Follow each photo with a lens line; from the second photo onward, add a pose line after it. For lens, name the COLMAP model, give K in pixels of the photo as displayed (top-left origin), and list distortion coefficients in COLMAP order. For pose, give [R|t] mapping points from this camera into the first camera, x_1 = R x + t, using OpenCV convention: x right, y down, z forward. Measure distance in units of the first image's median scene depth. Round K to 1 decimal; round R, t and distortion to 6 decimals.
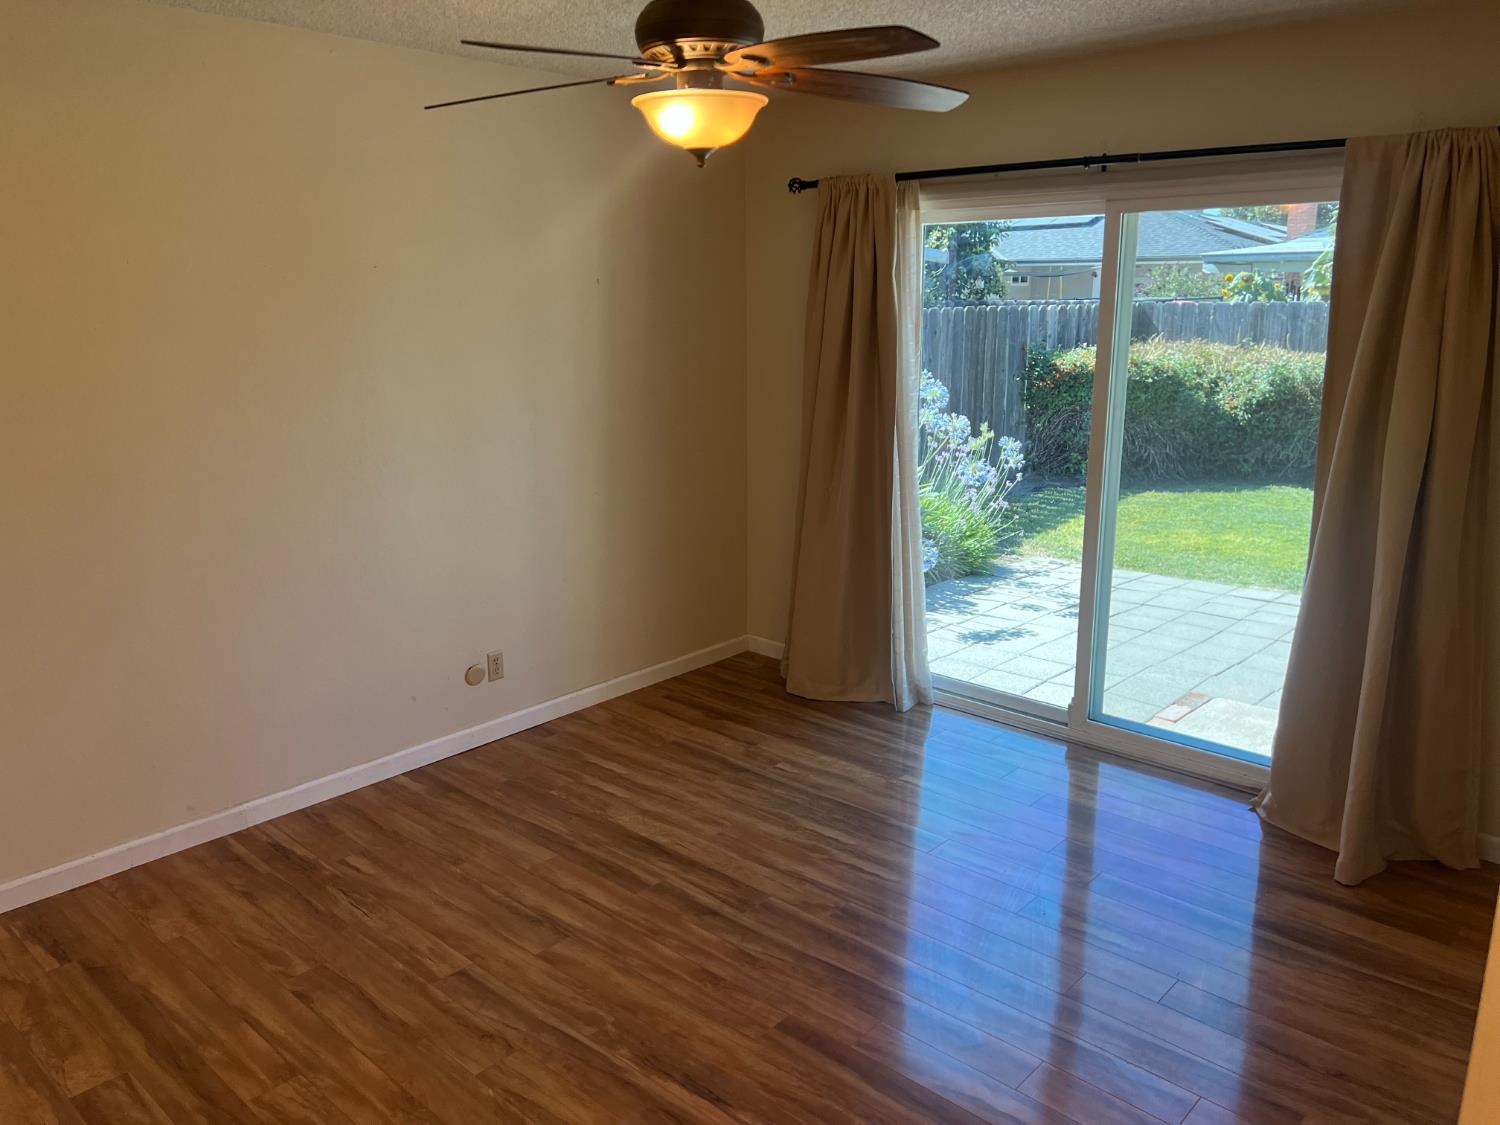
lens RADIAL K [[1120.7, 0, 747.4], [0, 1120.7, 567.0], [0, 0, 1]] dist [0.066924, -0.084860]
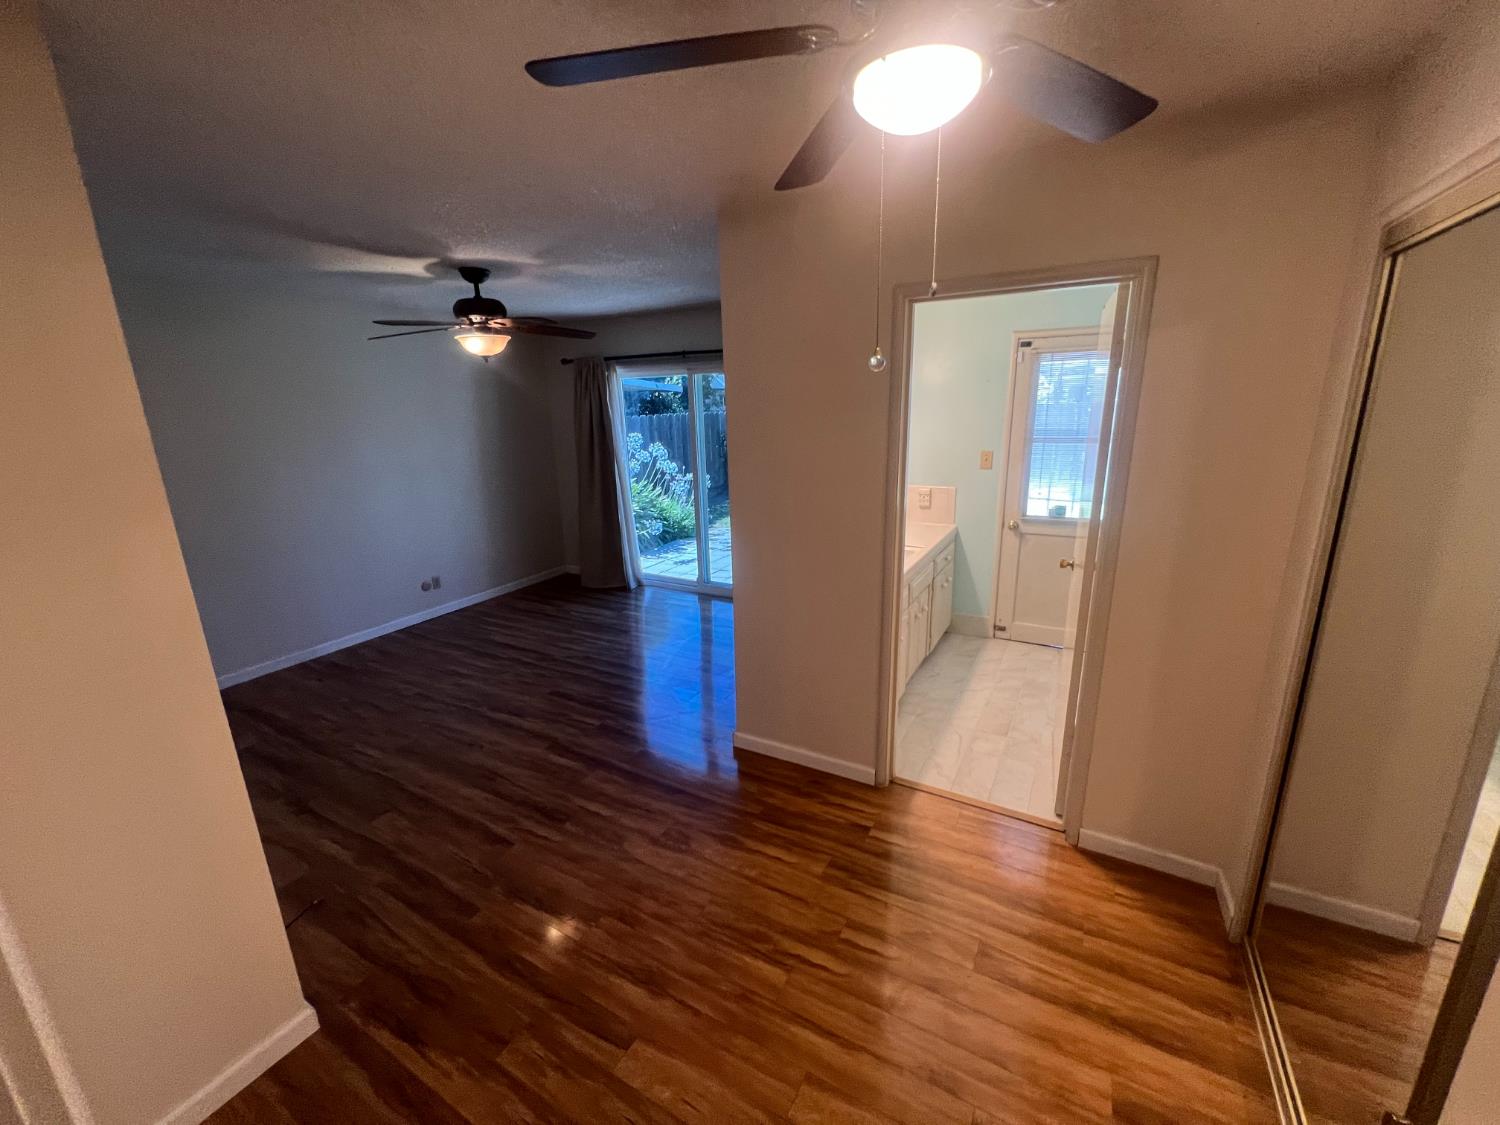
lens RADIAL K [[598.9, 0, 746.4], [0, 598.9, 559.5], [0, 0, 1]] dist [0.000201, -0.000648]
pose [[0.976009, -0.079922, 0.202532, 0.144637], [0.077447, 0.996793, 0.020129, 0.071034], [-0.203491, -0.003961, 0.979069, -0.294736]]
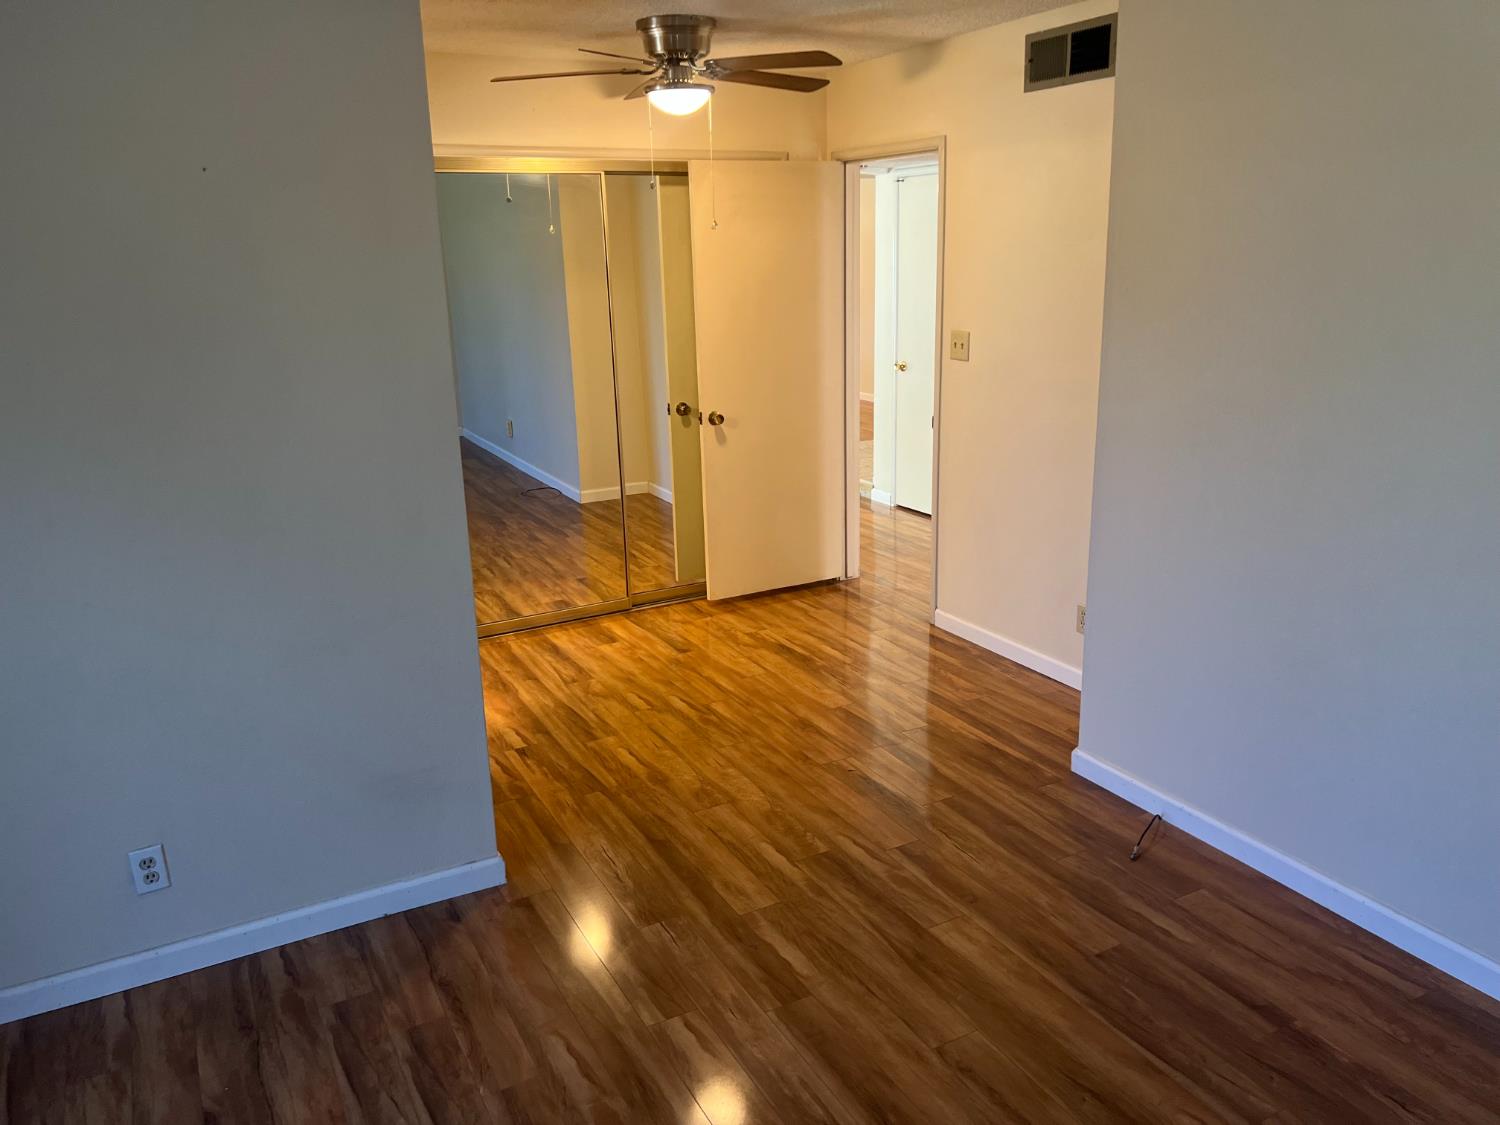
lens RADIAL K [[1120.7, 0, 750.6], [0, 1120.7, 563.5], [0, 0, 1]] dist [0.066924, -0.084860]
pose [[-0.940636, -0.067722, 0.332592, -0.145308], [0.108523, 0.868448, 0.483756, -0.235650], [-0.321600, 0.491132, -0.809544, 0.951740]]
